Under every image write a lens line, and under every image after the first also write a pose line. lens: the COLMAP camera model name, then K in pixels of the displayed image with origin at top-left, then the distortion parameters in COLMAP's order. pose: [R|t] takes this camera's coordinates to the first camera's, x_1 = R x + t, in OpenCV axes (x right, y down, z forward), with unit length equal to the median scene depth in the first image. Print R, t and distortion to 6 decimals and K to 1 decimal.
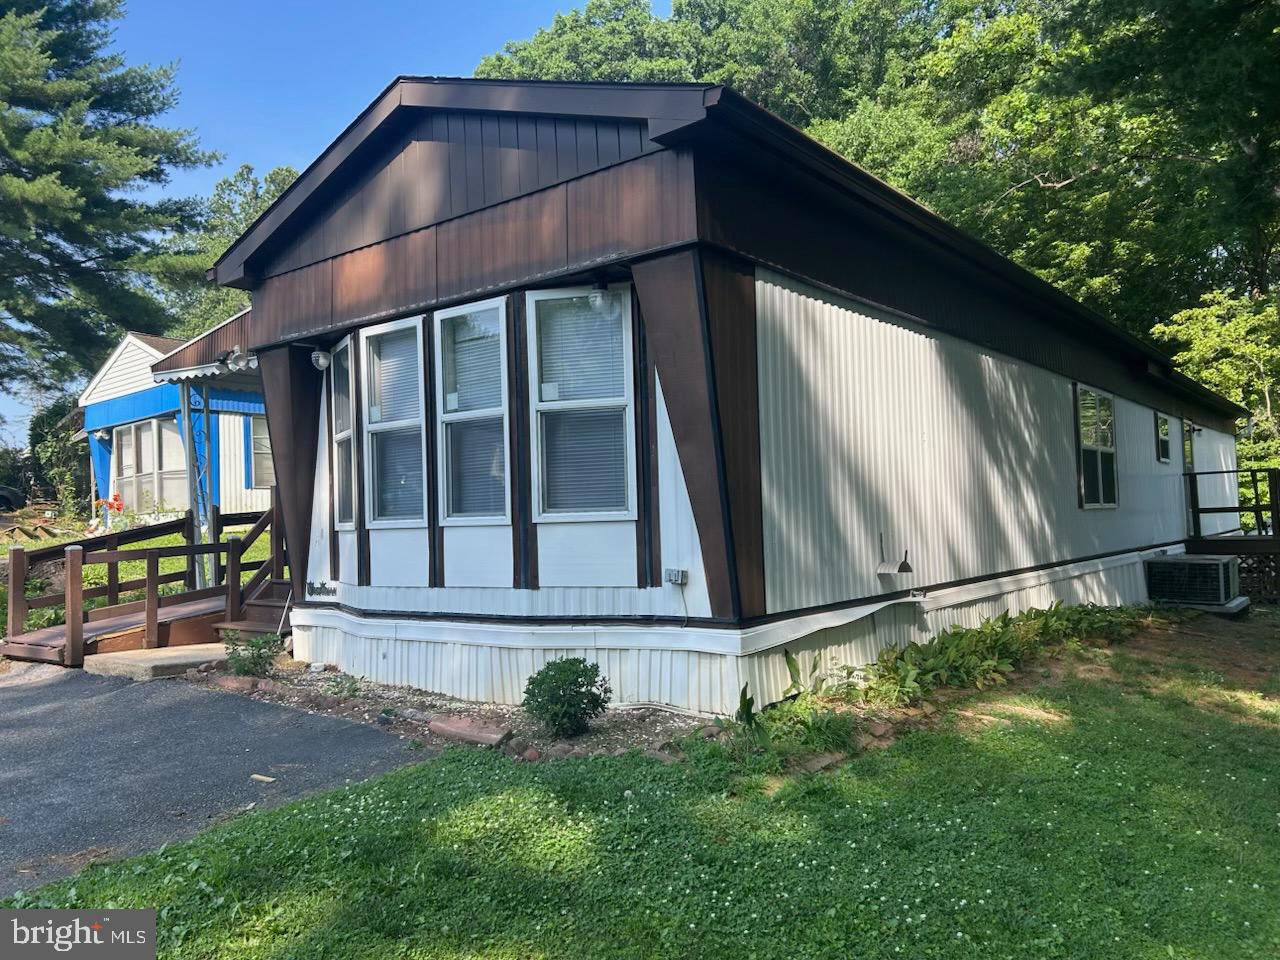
lens RADIAL K [[964.4, 0, 629.1], [0, 964.4, 480.9], [0, 0, 1]] dist [0.056784, -0.057762]
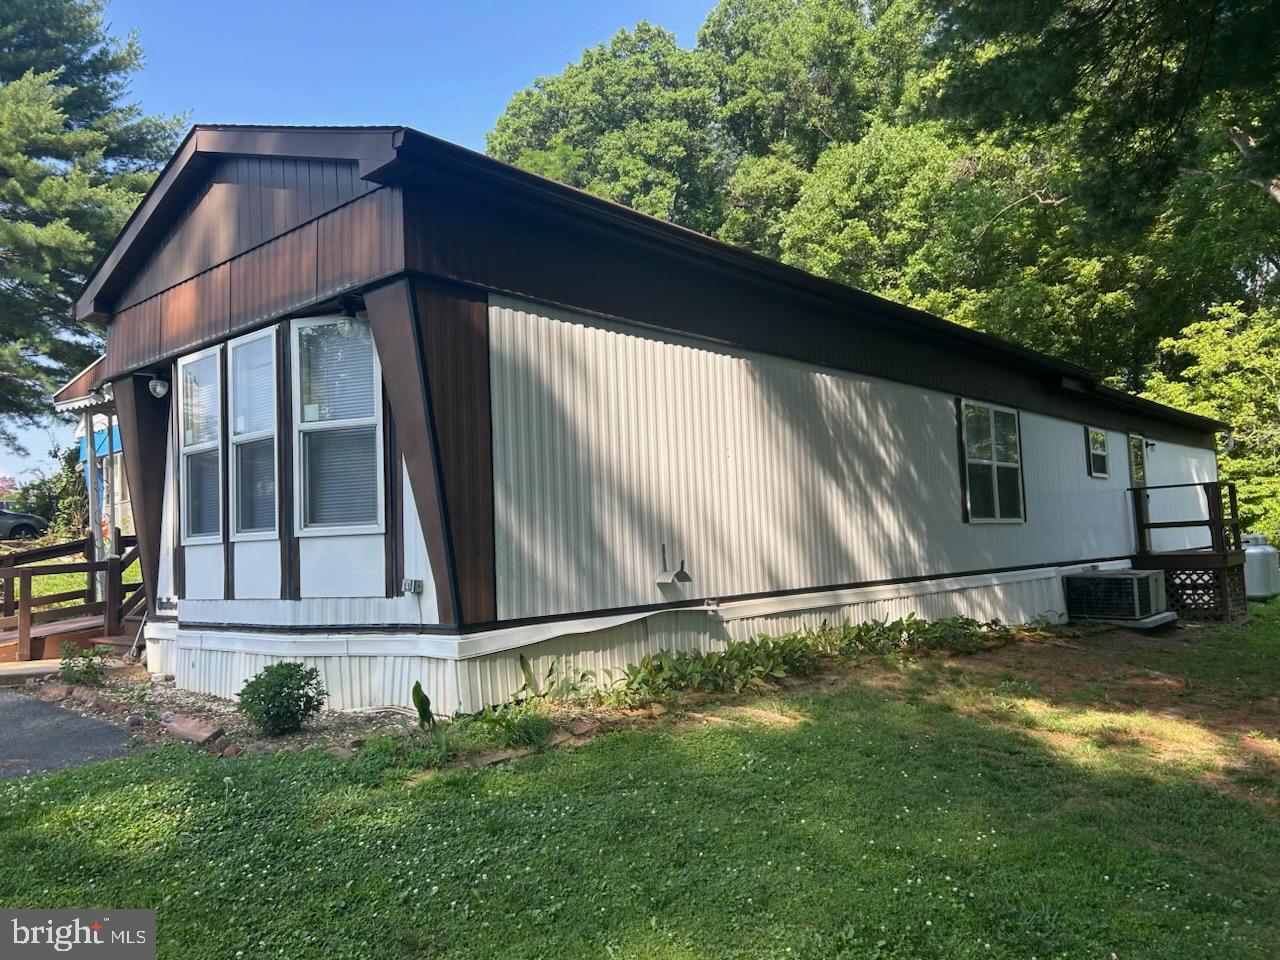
lens RADIAL K [[964.4, 0, 643.0], [0, 964.4, 484.2], [0, 0, 1]] dist [0.056784, -0.057762]
pose [[0.998123, -0.012043, -0.060050, 0.216122], [0.010679, 0.999679, -0.022991, 0.008742], [0.060308, 0.022306, 0.997931, -0.027385]]
